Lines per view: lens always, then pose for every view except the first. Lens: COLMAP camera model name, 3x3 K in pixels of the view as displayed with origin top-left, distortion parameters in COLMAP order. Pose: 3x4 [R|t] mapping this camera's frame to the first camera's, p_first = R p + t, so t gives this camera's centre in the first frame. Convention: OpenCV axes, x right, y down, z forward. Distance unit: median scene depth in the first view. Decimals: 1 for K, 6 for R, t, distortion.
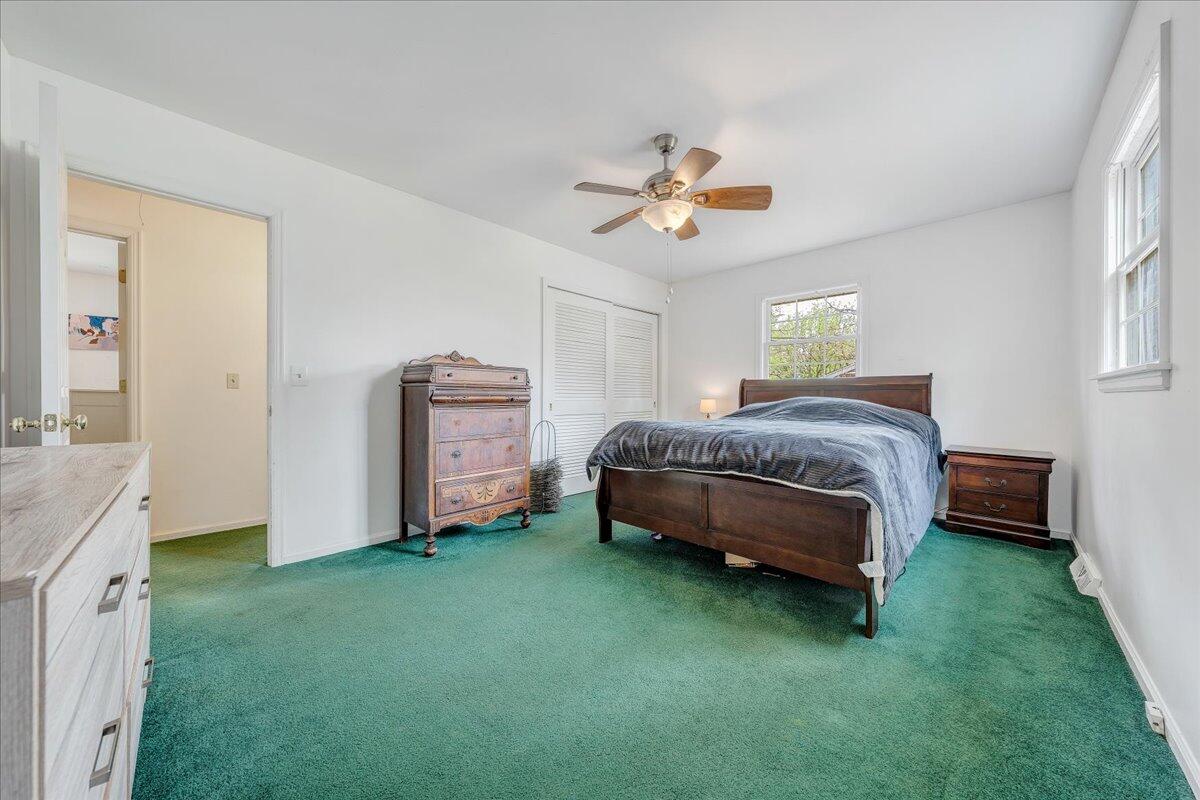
lens RADIAL K [[407.0, 0, 606.3], [0, 407.0, 397.4], [0, 0, 1]] dist [-0.001868, -0.000192]
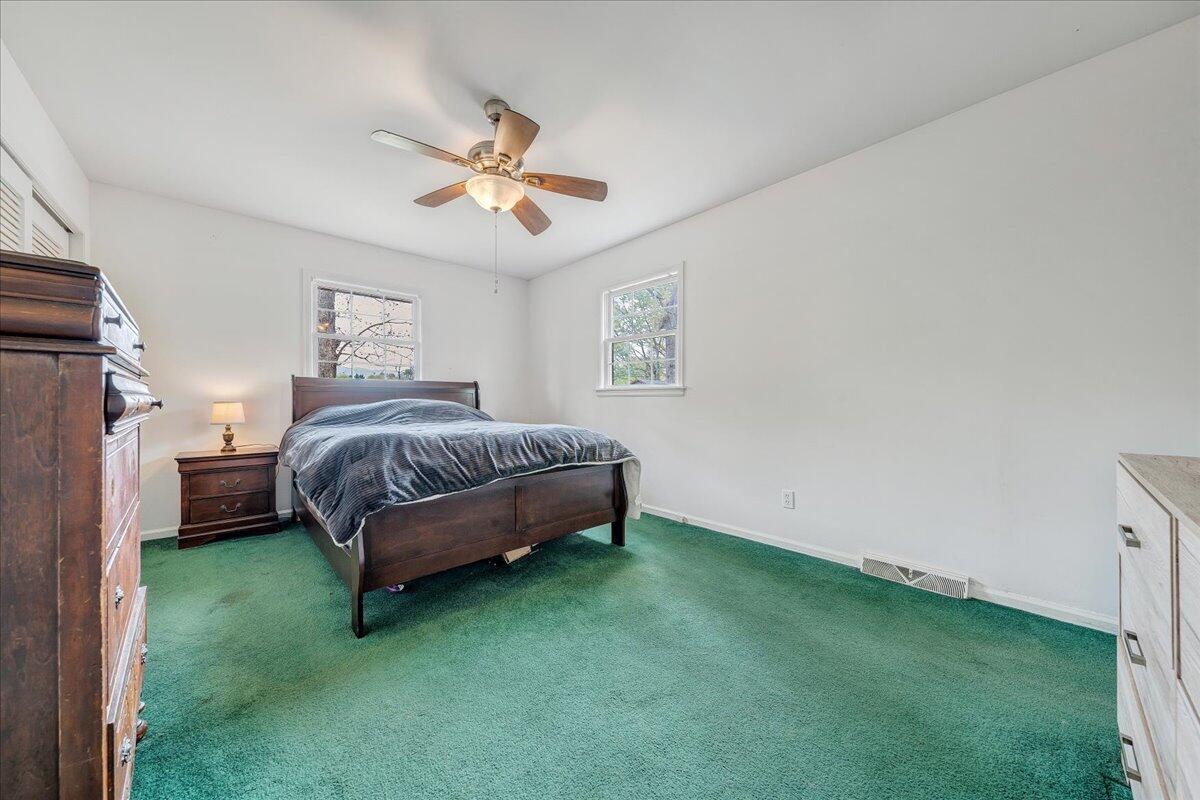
lens RADIAL K [[407.0, 0, 604.6], [0, 407.0, 399.5], [0, 0, 1]] dist [-0.001868, -0.000192]
pose [[0.048574, 0.000036, 0.998820, -0.689397], [0.000286, 1.000000, -0.000050, -0.000426], [-0.998820, 0.000288, 0.048574, 0.687053]]
